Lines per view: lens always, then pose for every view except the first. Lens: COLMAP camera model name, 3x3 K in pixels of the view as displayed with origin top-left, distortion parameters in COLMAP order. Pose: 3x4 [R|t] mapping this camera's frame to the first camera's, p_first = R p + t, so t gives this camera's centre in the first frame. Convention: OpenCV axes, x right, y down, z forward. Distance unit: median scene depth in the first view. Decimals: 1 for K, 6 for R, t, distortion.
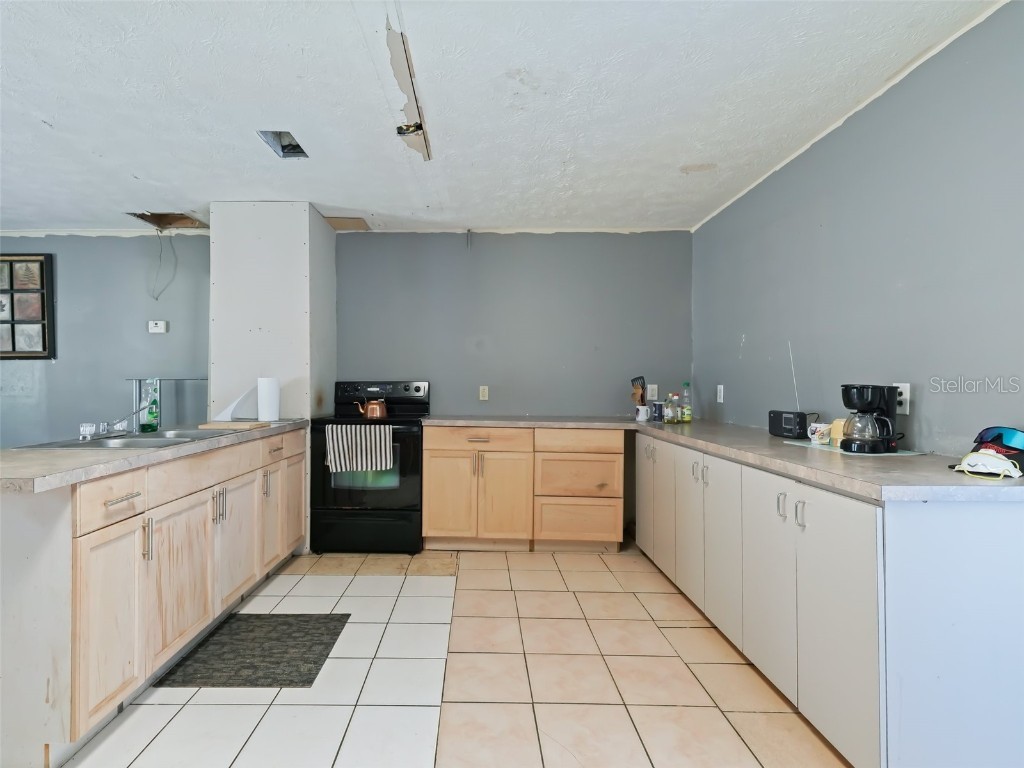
lens RADIAL K [[502.6, 0, 474.5], [0, 502.6, 387.1], [0, 0, 1]] dist [0.021644, -0.001186]
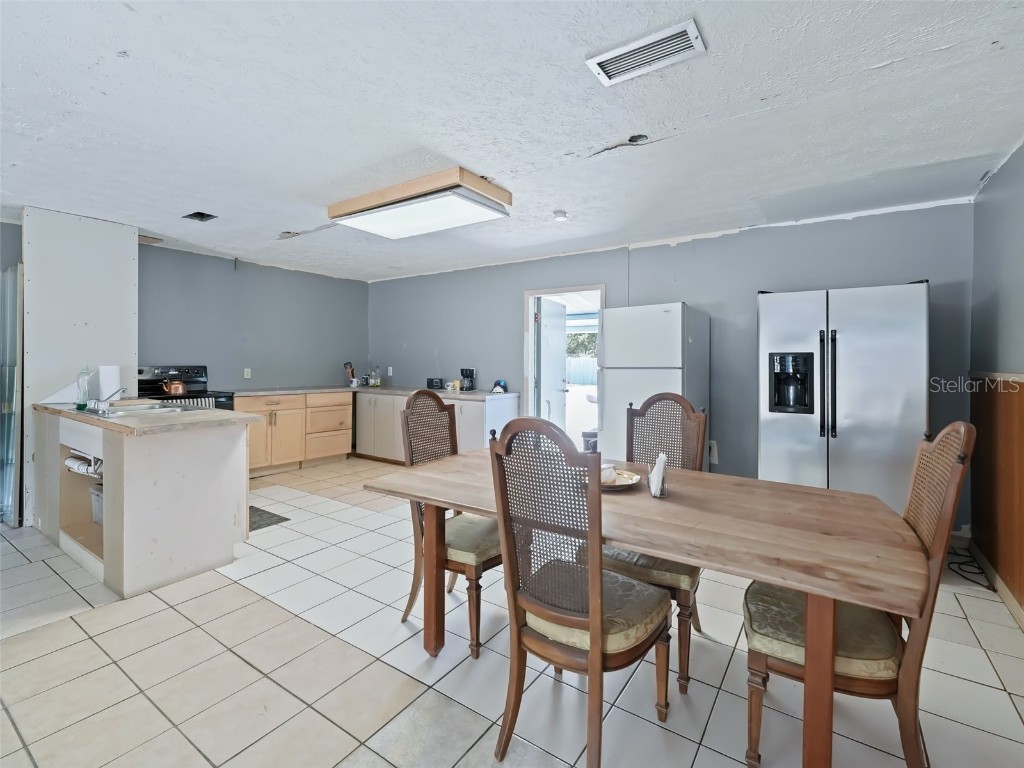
lens RADIAL K [[464.4, 0, 530.8], [0, 464.4, 357.6], [0, 0, 1]] dist [0.013231, -0.000224]
pose [[0.541122, 0.005840, 0.840924, -0.727077], [-0.002268, 0.999982, -0.005485, -0.030277], [-0.840941, 0.001061, 0.541126, -0.441915]]
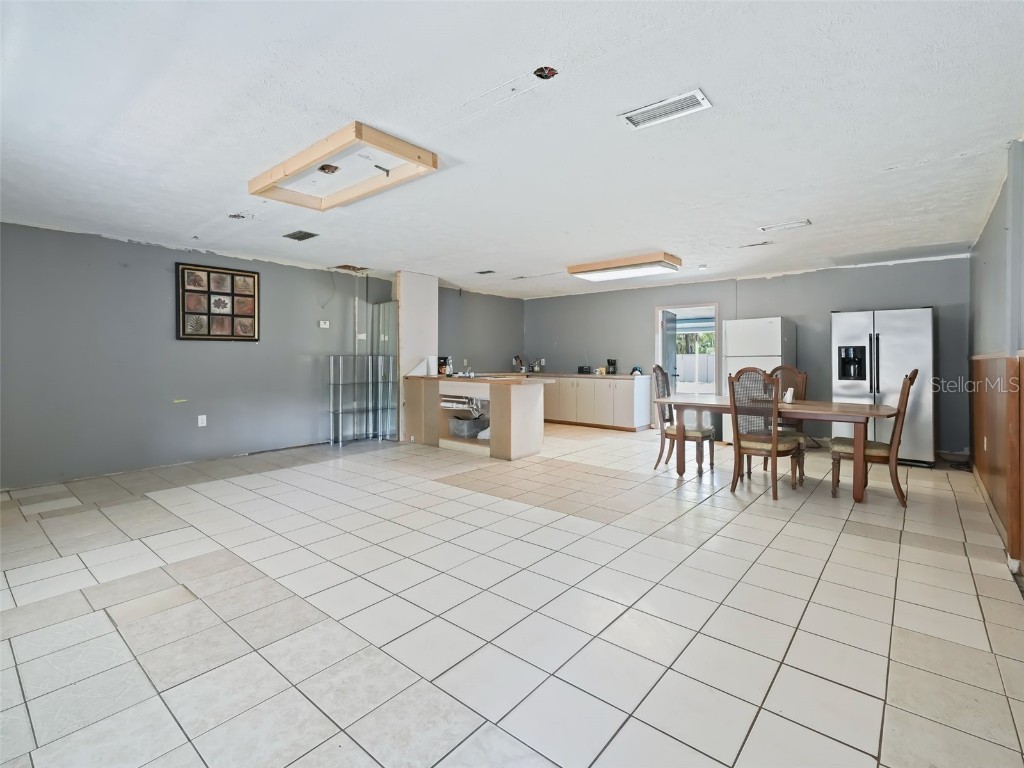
lens RADIAL K [[484.1, 0, 478.1], [0, 484.1, 353.5], [0, 0, 1]] dist [-0.001398, 0.001233]
pose [[0.668673, 0.007979, 0.743513, -1.706096], [-0.000410, 0.999946, -0.010362, -0.005330], [-0.743556, 0.006624, 0.668641, -0.526509]]
